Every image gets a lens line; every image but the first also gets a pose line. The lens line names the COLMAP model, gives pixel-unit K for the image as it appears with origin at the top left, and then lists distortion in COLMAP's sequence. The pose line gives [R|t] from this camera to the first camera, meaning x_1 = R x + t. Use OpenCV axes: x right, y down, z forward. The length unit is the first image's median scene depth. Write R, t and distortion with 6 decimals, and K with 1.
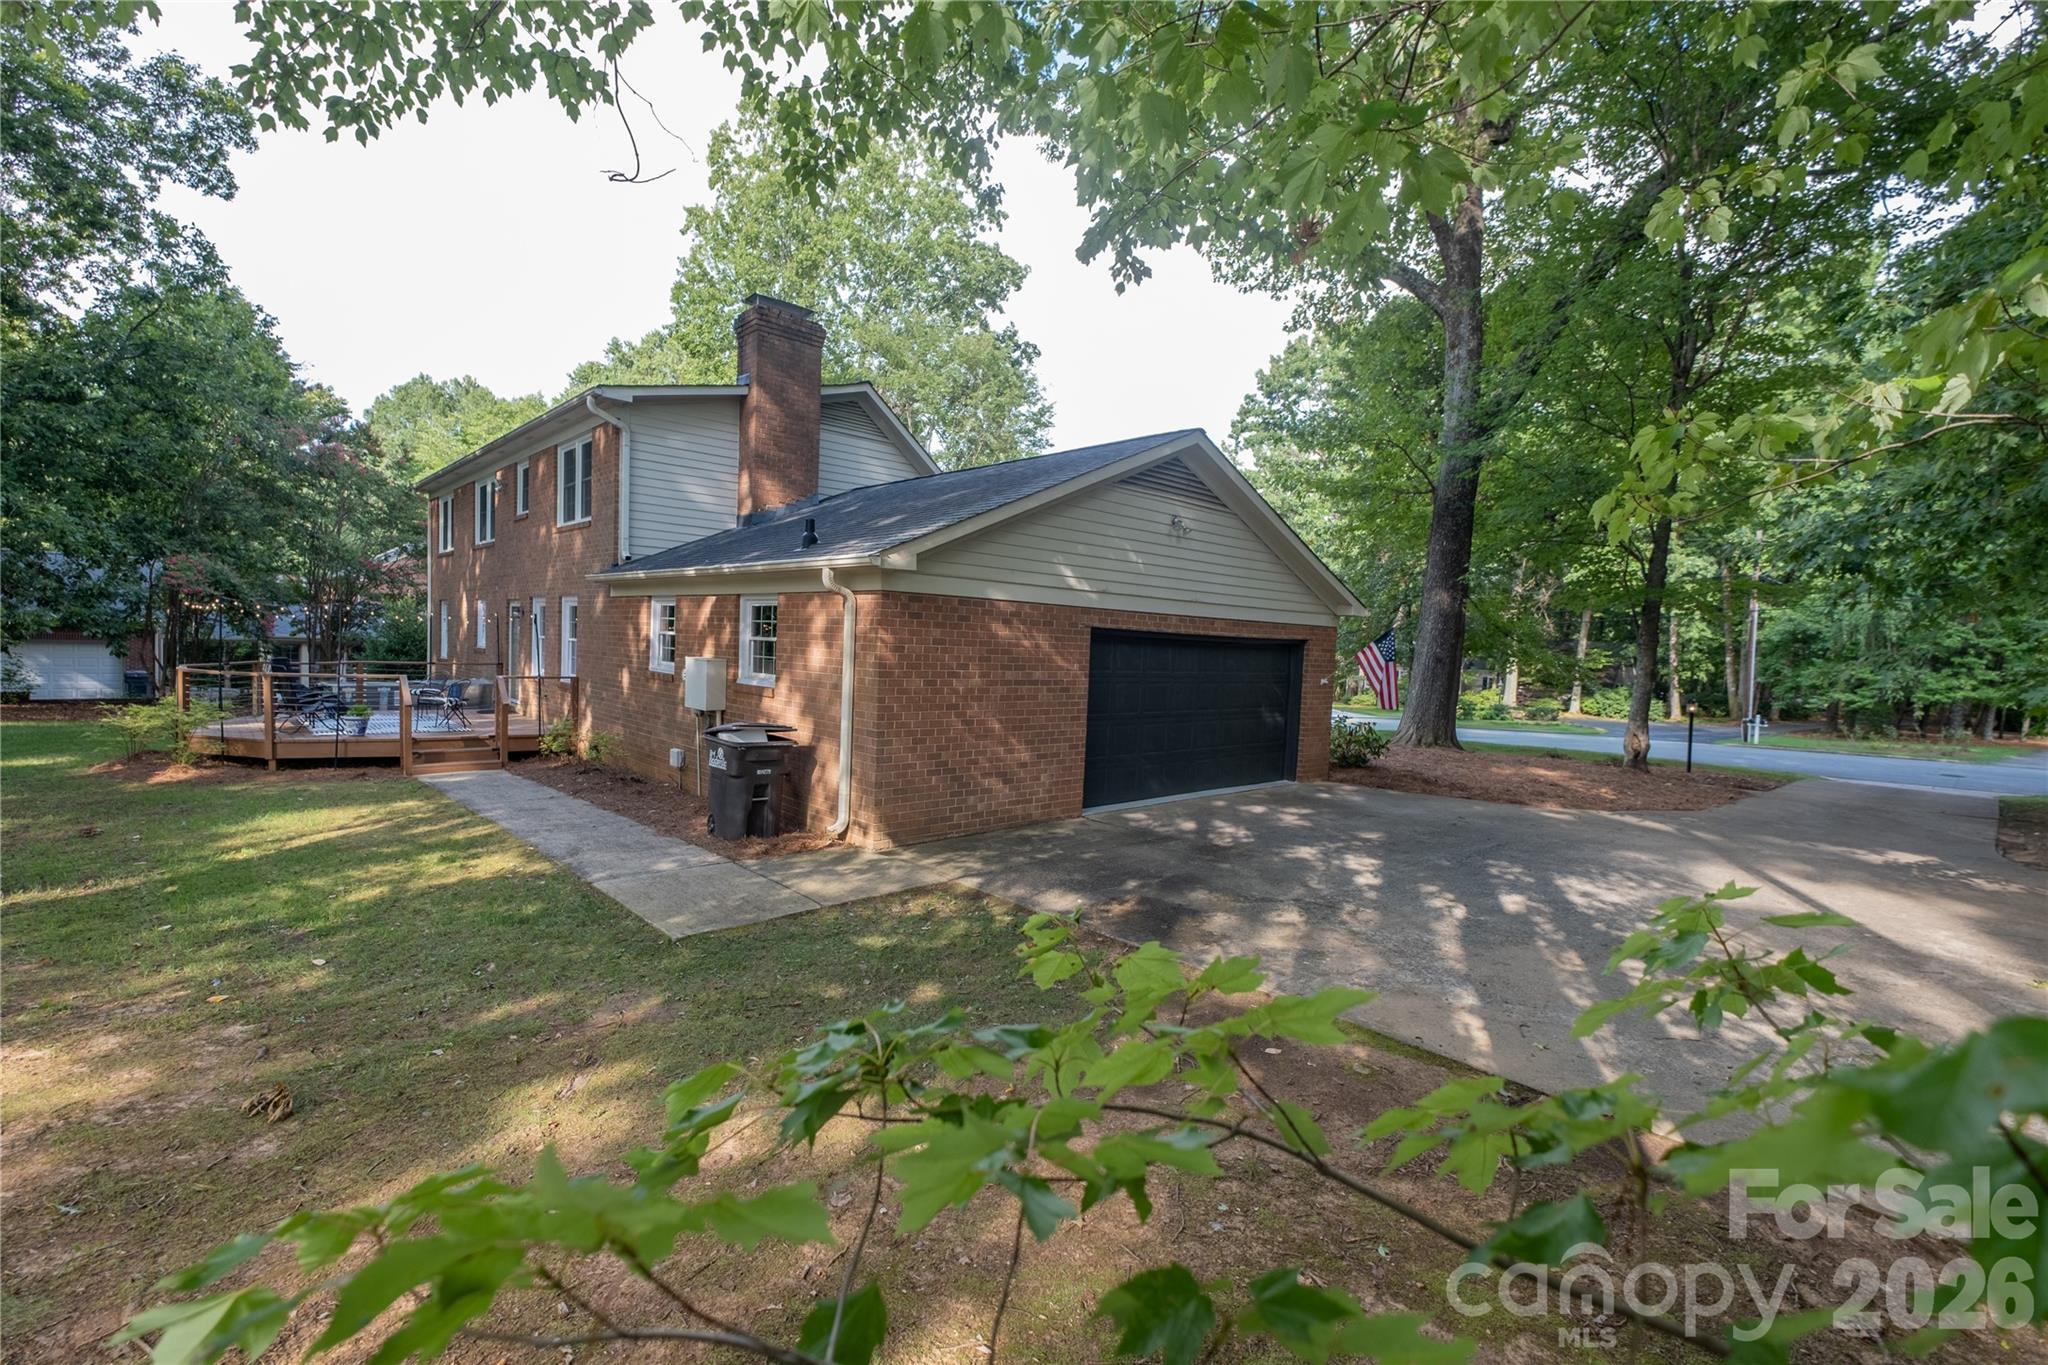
lens RADIAL K [[896.3, 0, 1024.0], [0, 896.3, 682.5], [0, 0, 1]] dist [-0.013241, -0.001199]
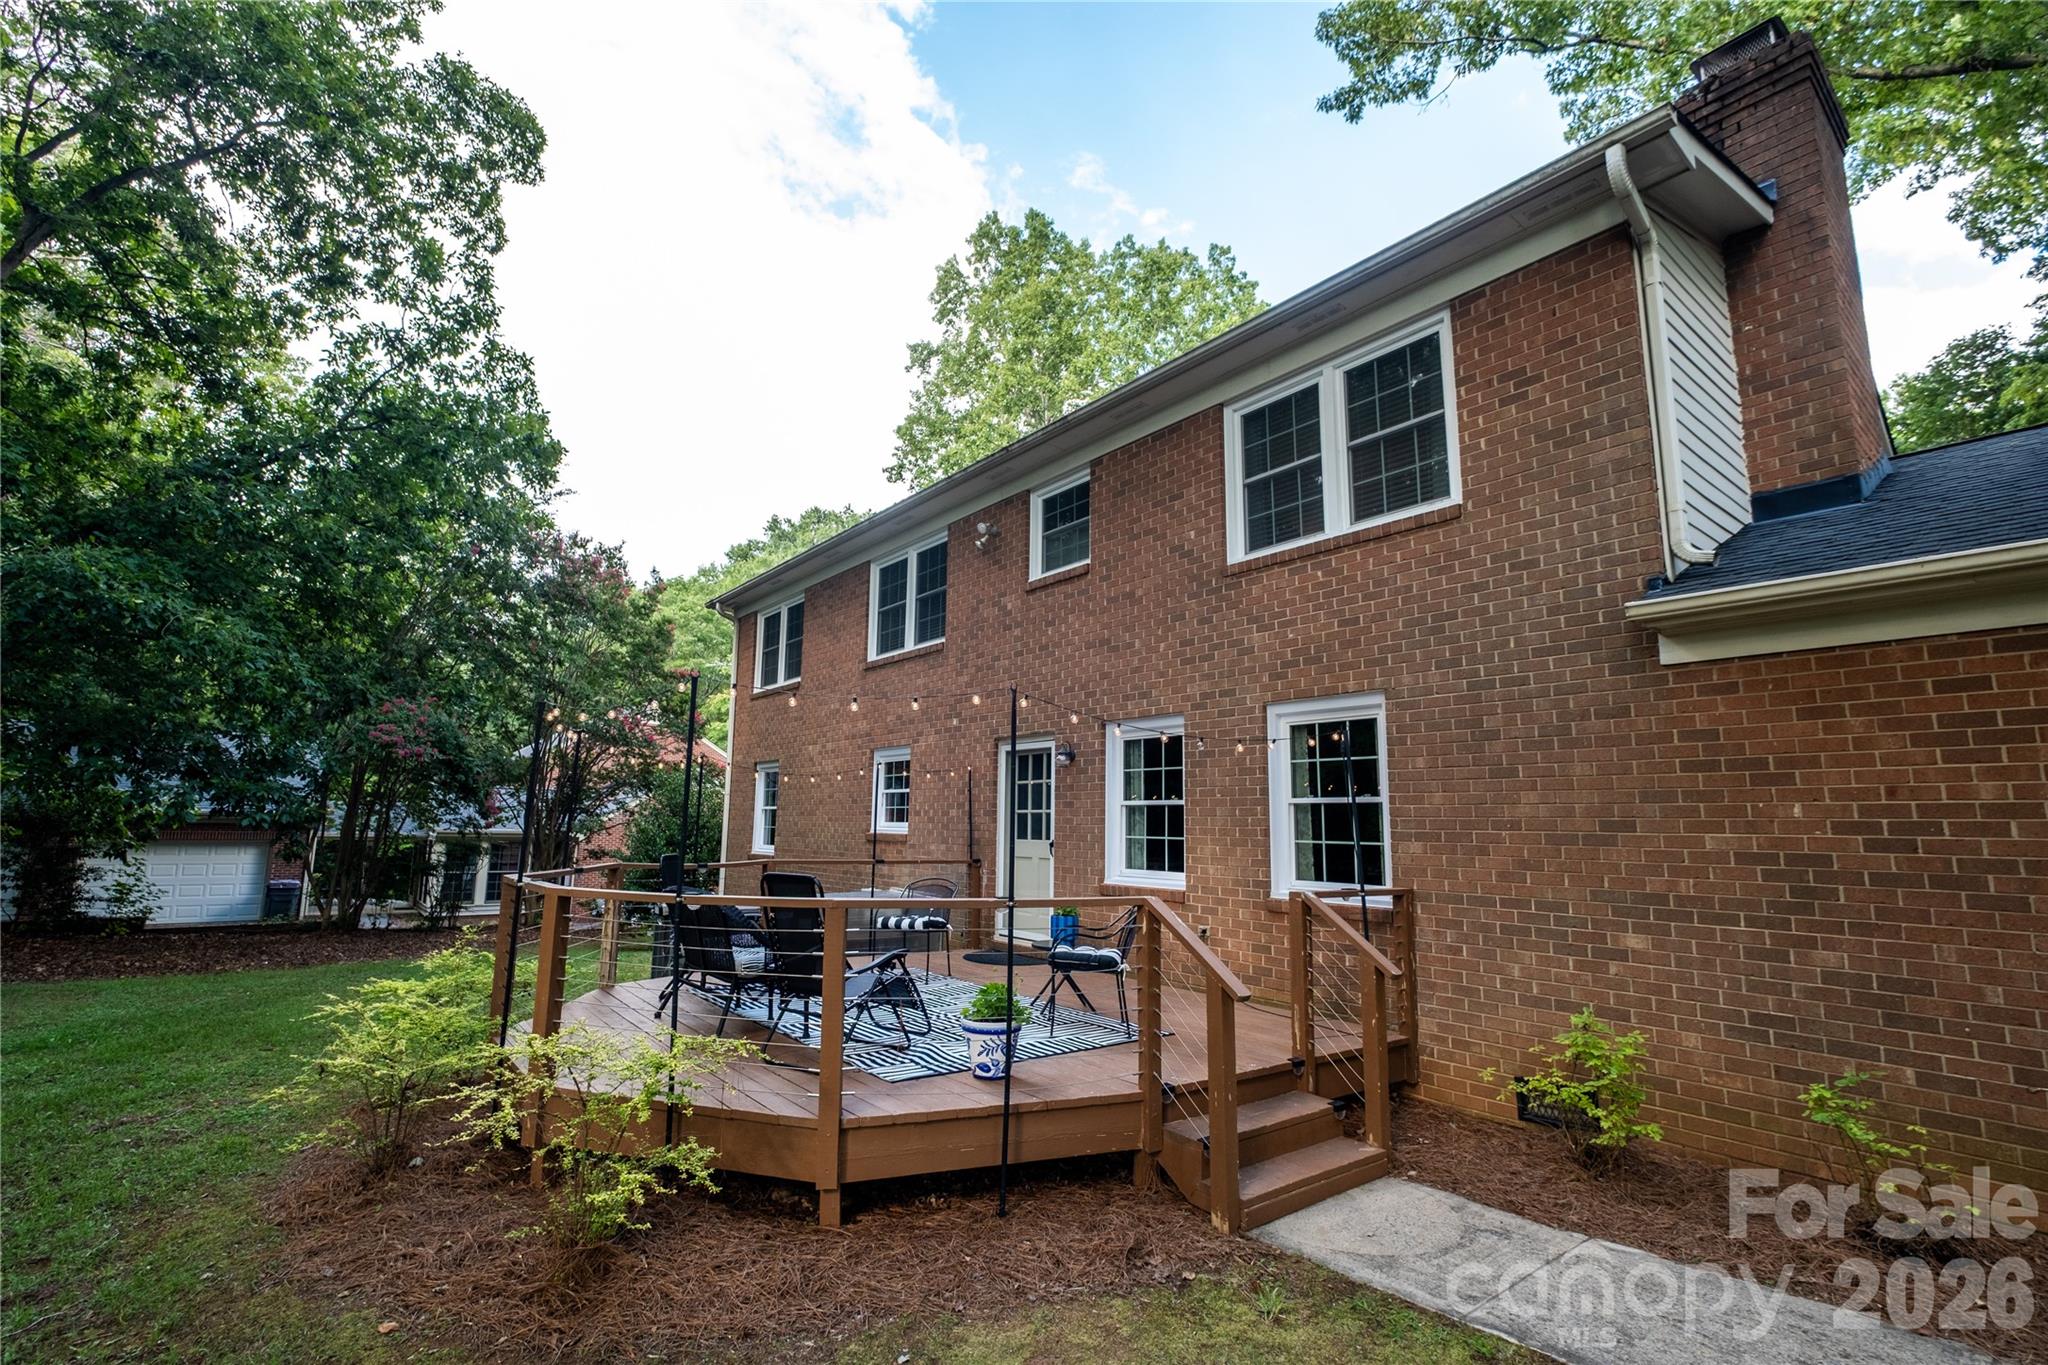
lens RADIAL K [[896.3, 0, 1024.0], [0, 896.3, 682.5], [0, 0, 1]] dist [-0.013241, -0.001199]
pose [[0.995828, -0.041208, -0.081418, -0.204458], [0.023998, 0.979088, -0.202019, -0.004956], [0.088040, 0.199222, 0.975991, 0.184701]]
